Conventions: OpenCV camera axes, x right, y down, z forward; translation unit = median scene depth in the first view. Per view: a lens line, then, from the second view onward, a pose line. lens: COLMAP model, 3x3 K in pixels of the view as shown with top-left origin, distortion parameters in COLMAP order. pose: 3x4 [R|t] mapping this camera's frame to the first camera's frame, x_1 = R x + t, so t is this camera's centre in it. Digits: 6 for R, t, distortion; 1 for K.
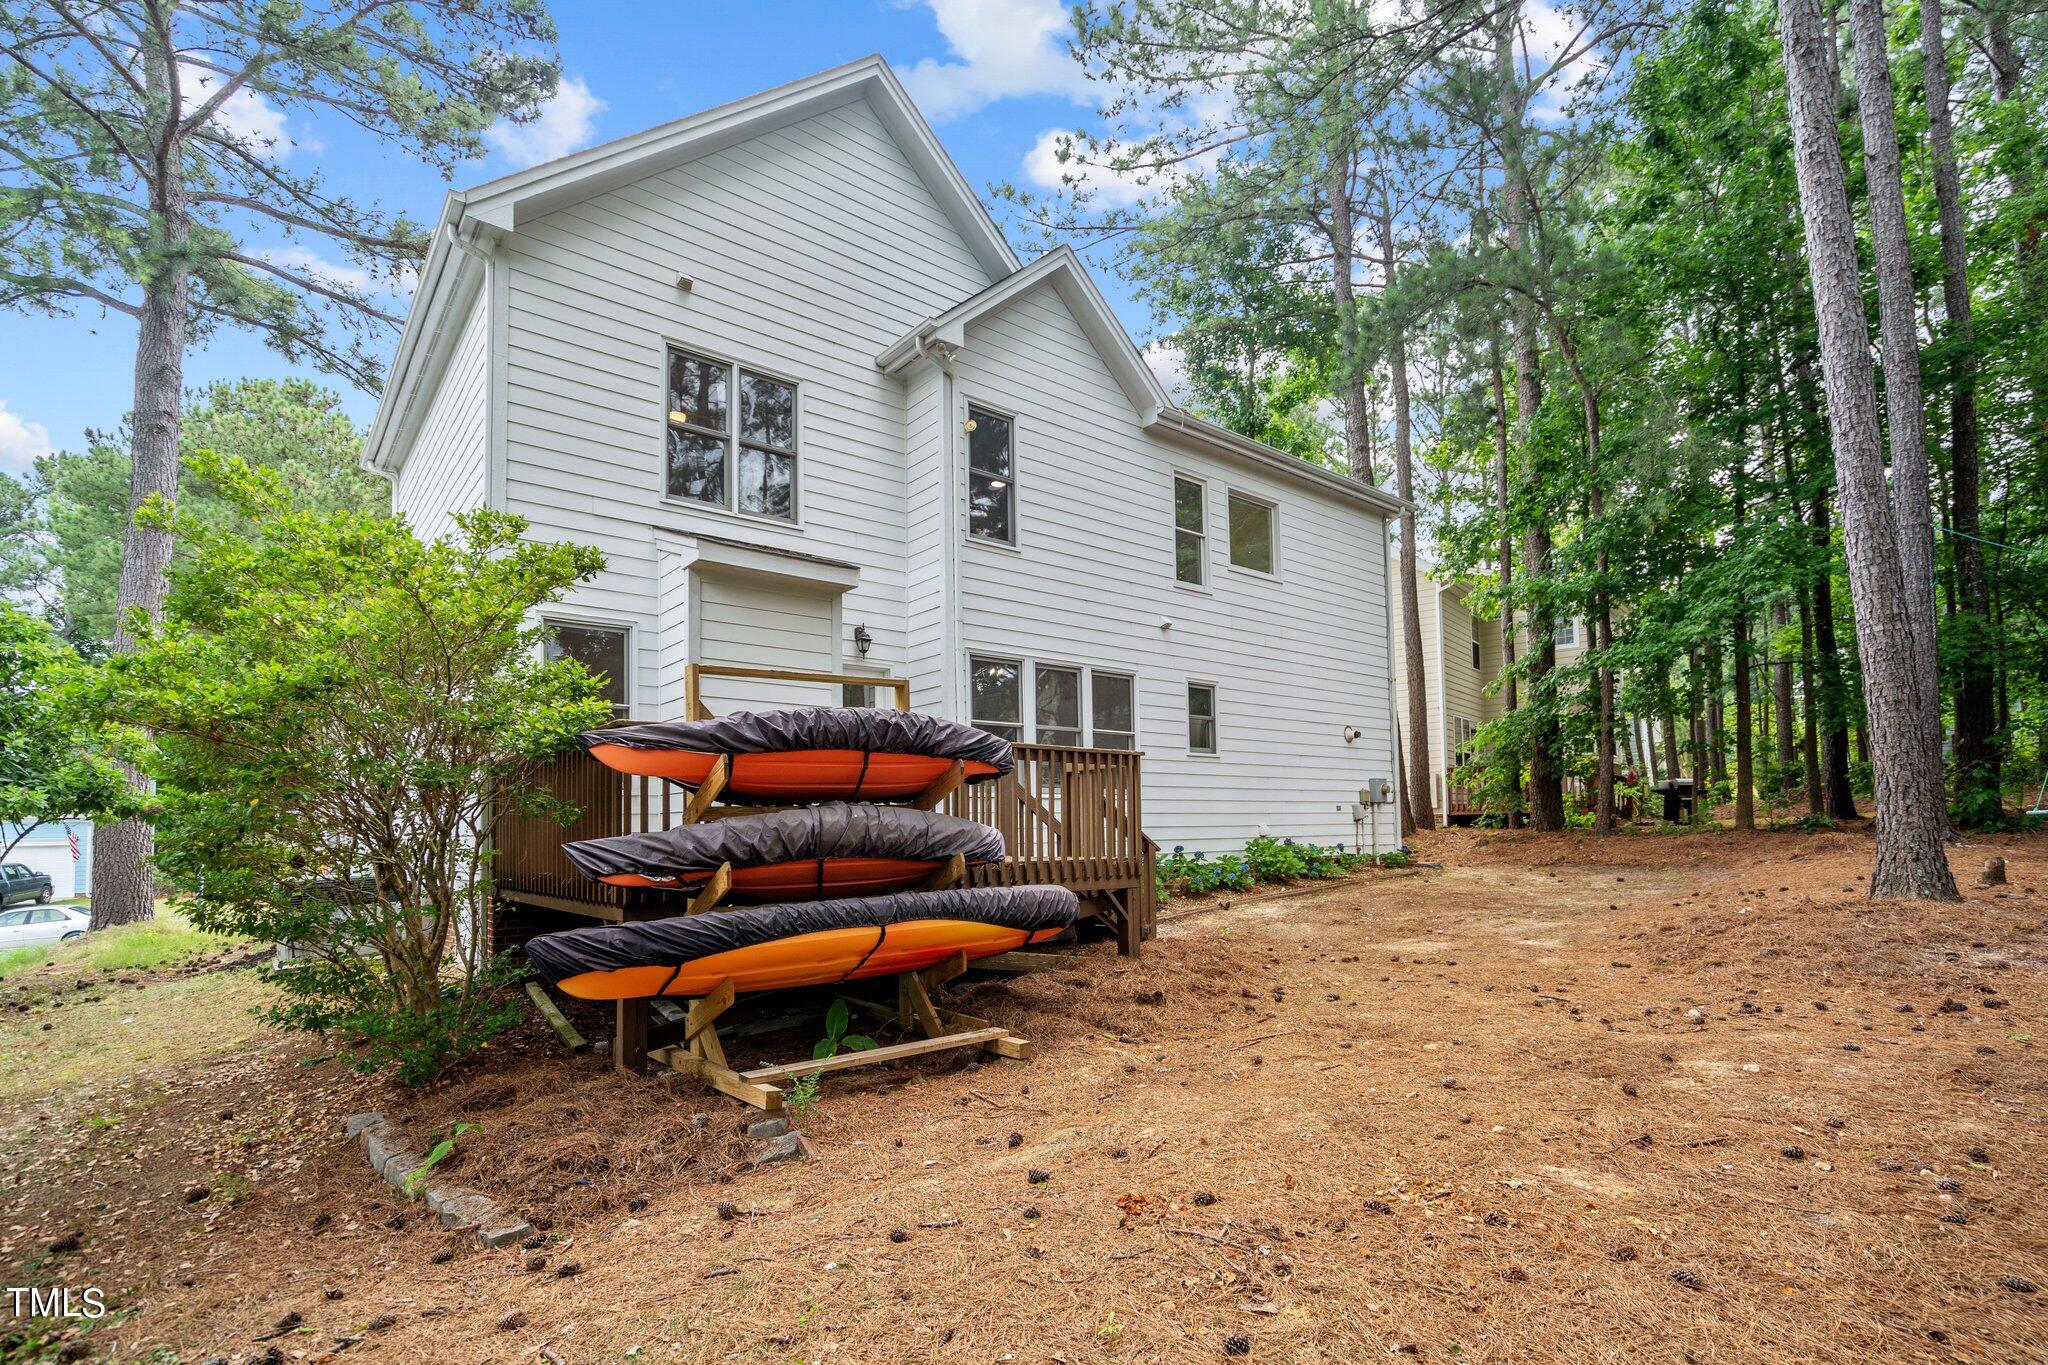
lens RADIAL K [[960.6, 0, 1091.1], [0, 960.6, 791.0], [0, 0, 1]] dist [-0.004410, 0.002097]
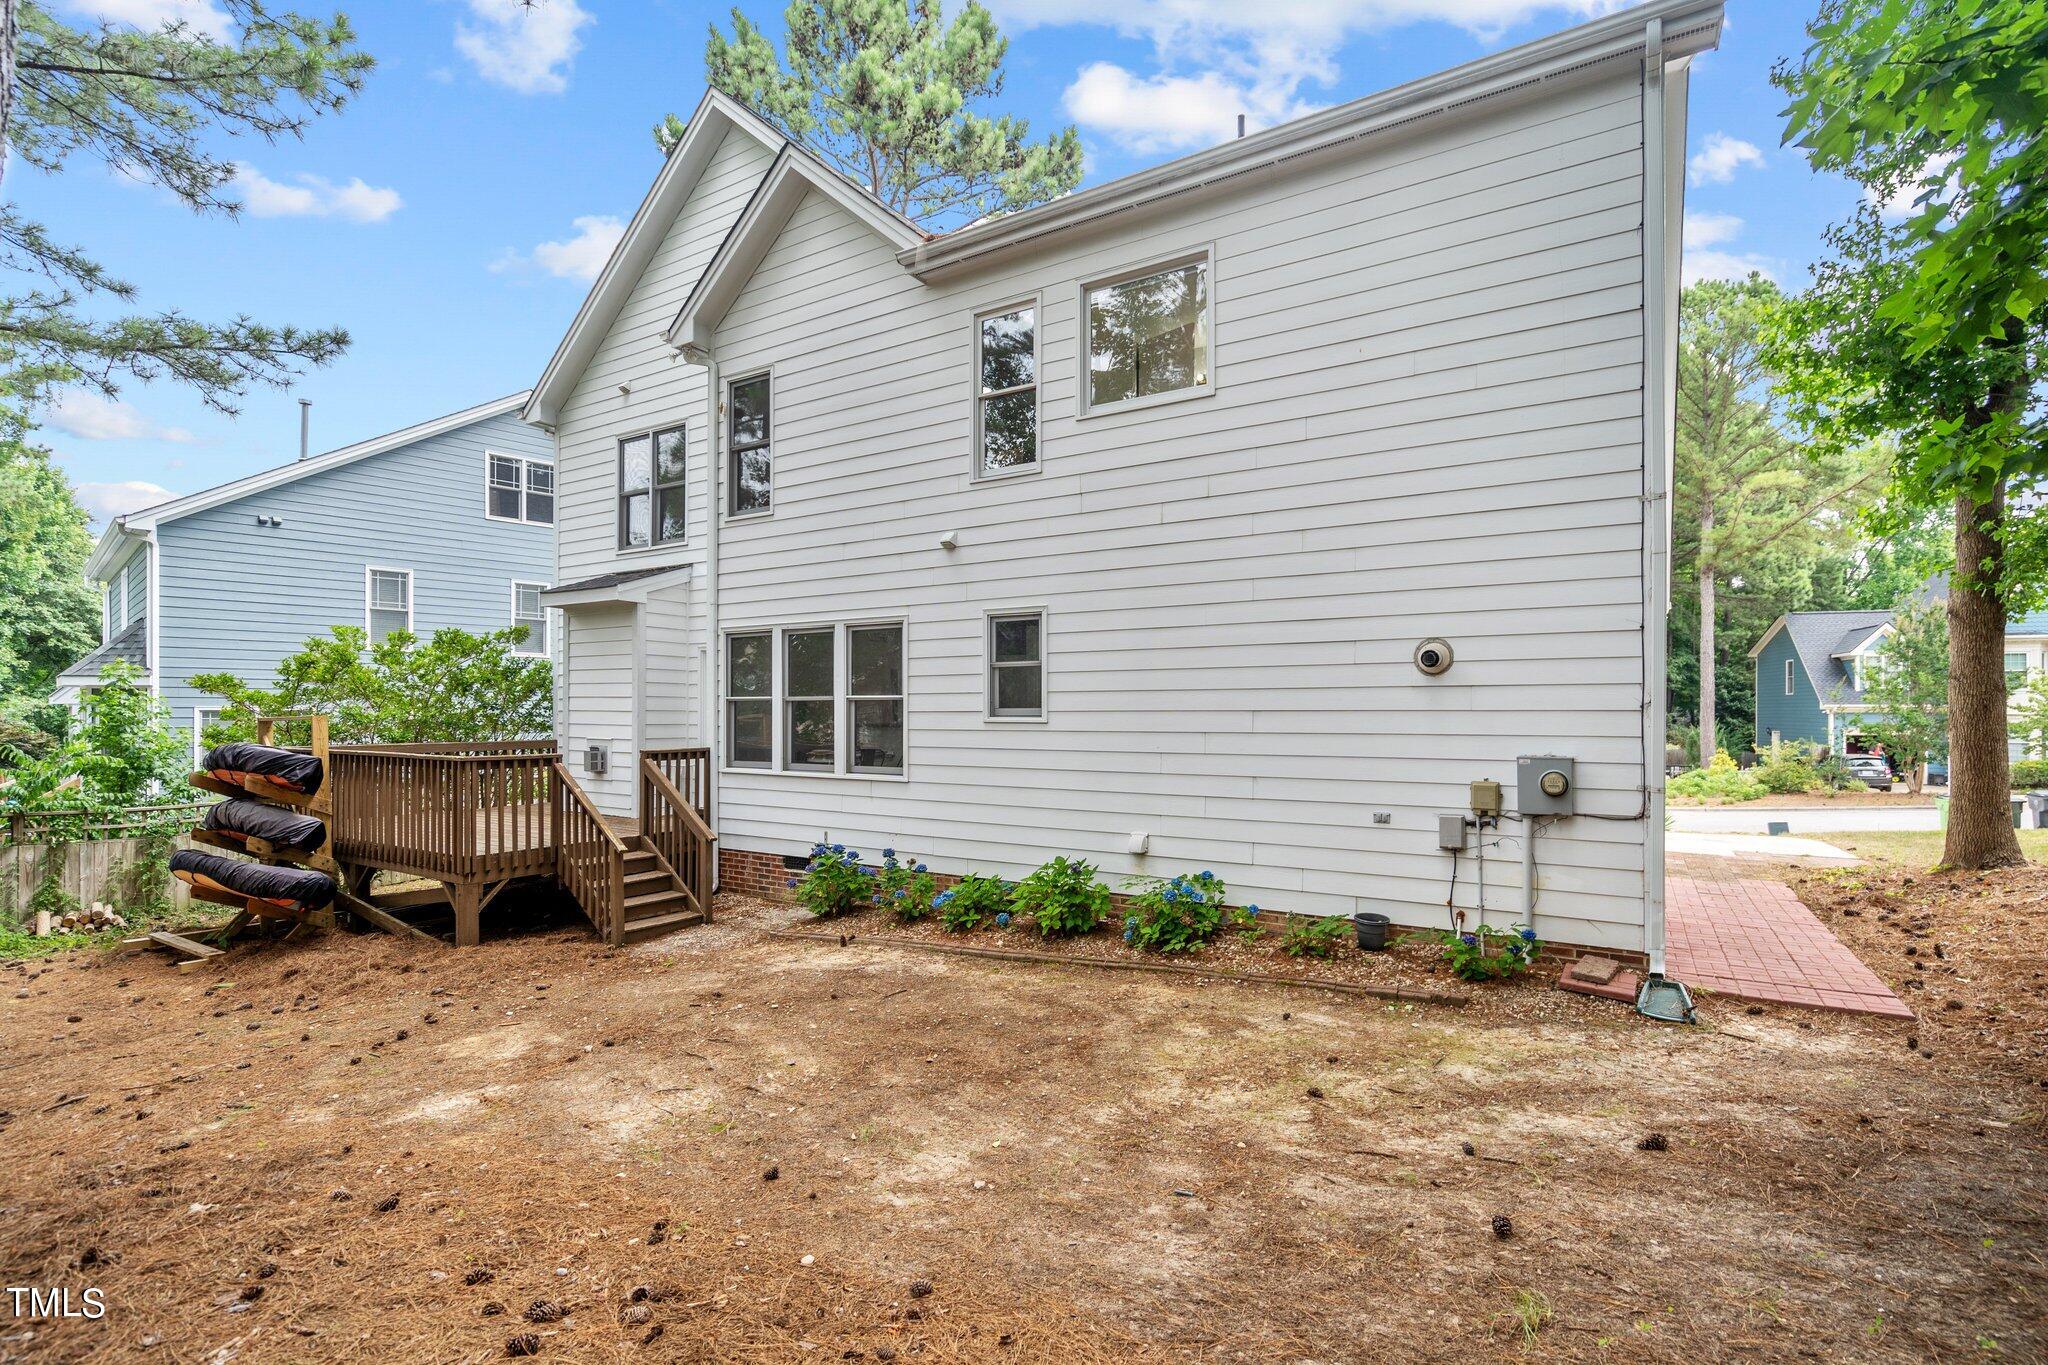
lens RADIAL K [[960.6, 0, 1070.2], [0, 960.6, 716.8], [0, 0, 1]] dist [-0.004410, 0.002097]
pose [[0.288890, 0.026817, -0.956987, 0.829110], [0.033243, 0.998724, 0.038021, -0.068503], [0.956785, -0.042797, 0.287630, 0.902356]]
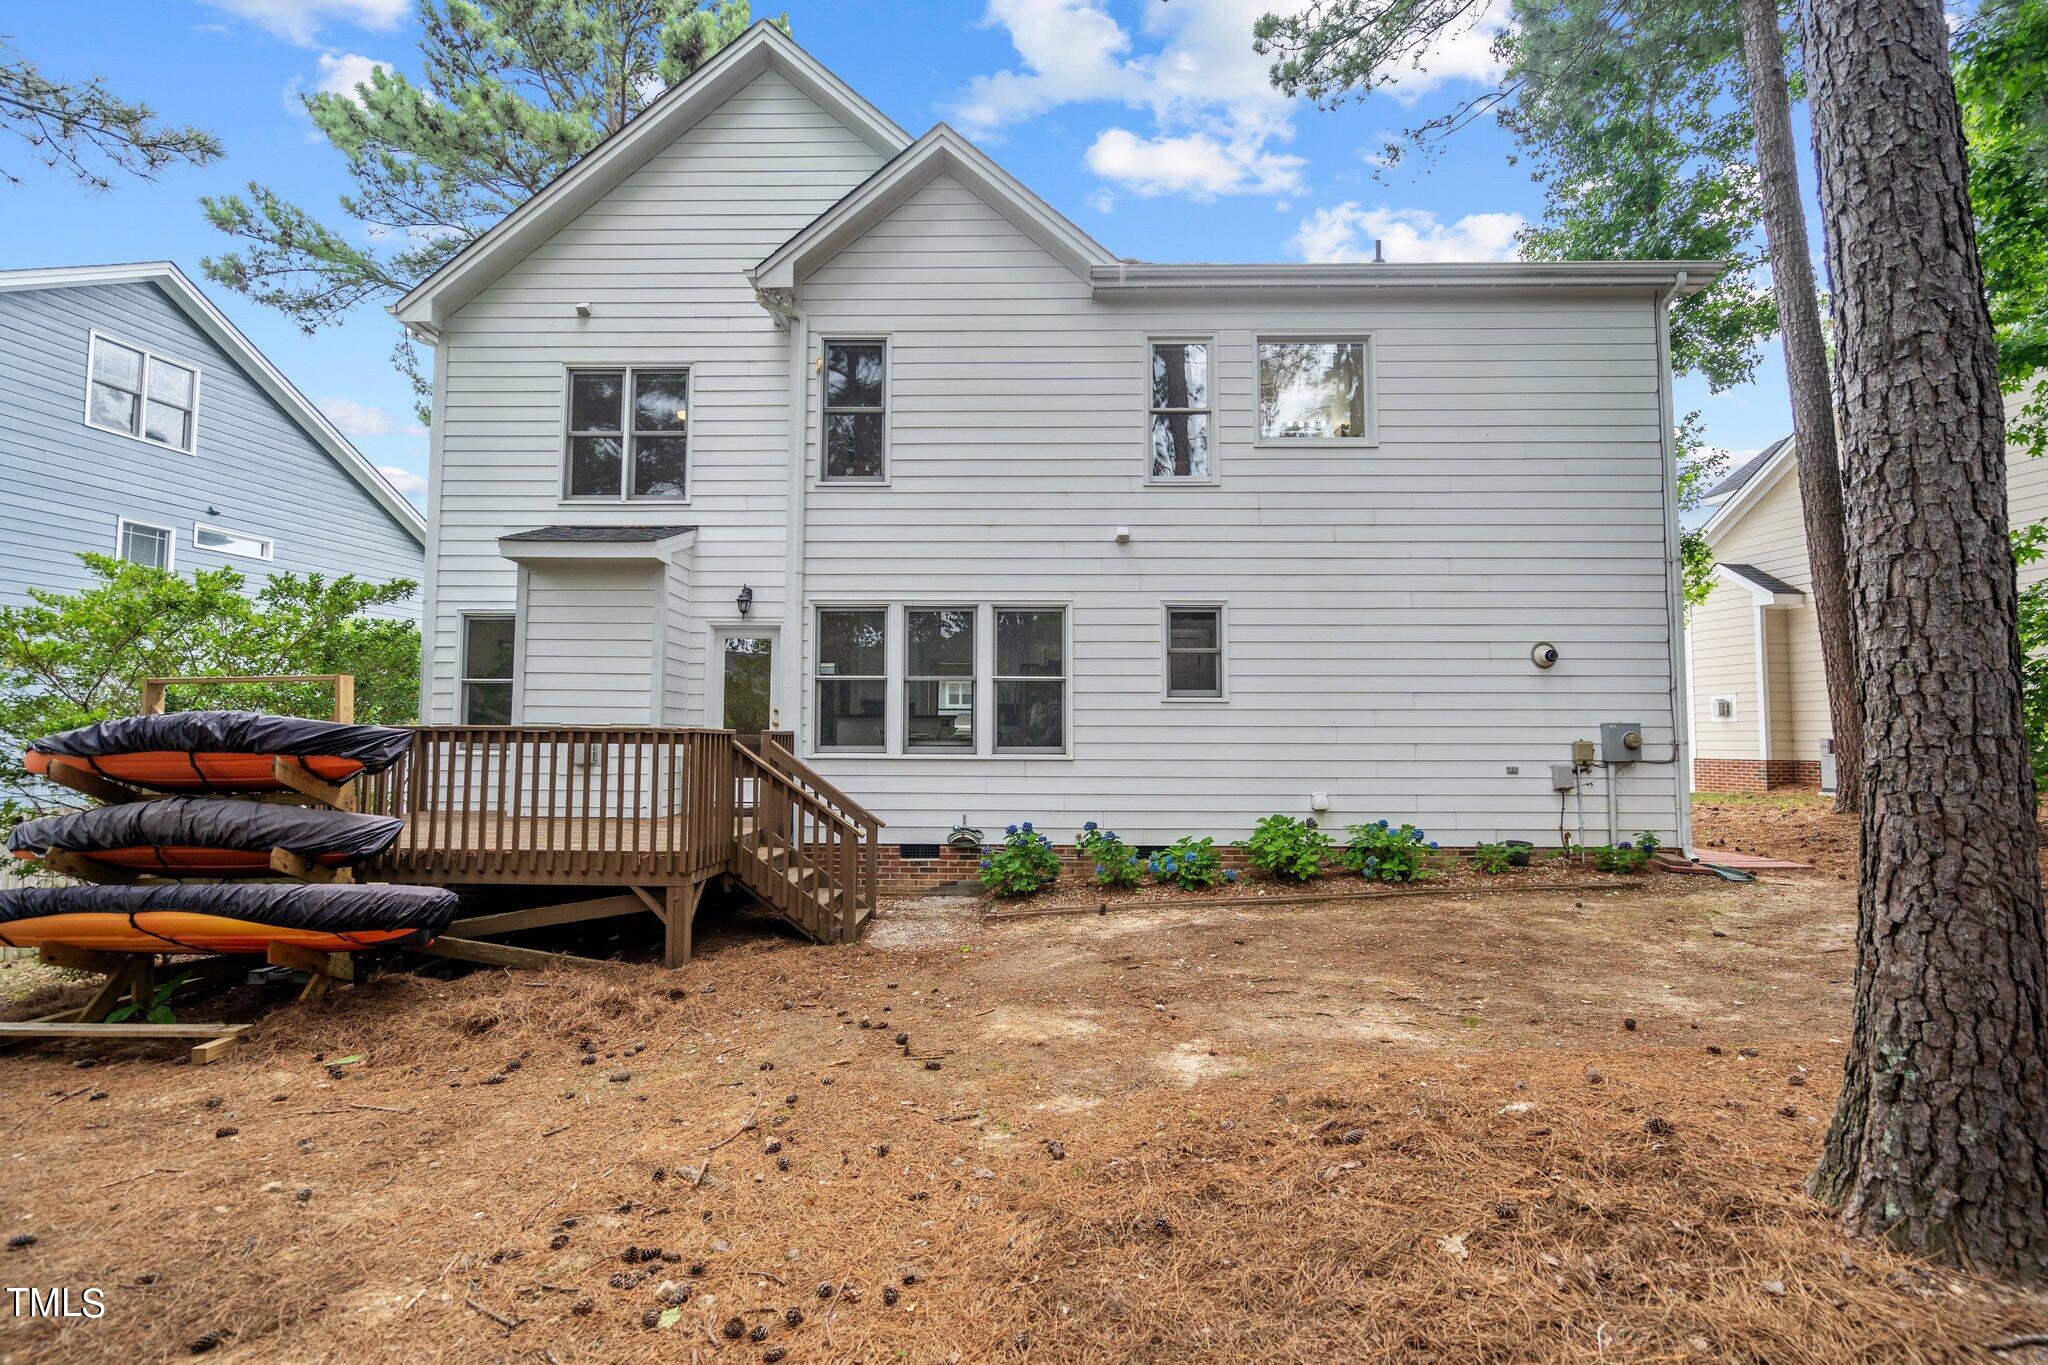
lens RADIAL K [[960.6, 0, 963.8], [0, 960.6, 690.4], [0, 0, 1]] dist [-0.004410, 0.002097]
pose [[0.743730, -0.016757, -0.668270, 0.520799], [0.010089, 0.999853, -0.013844, -0.038941], [0.668404, 0.003554, 0.743790, 0.339462]]
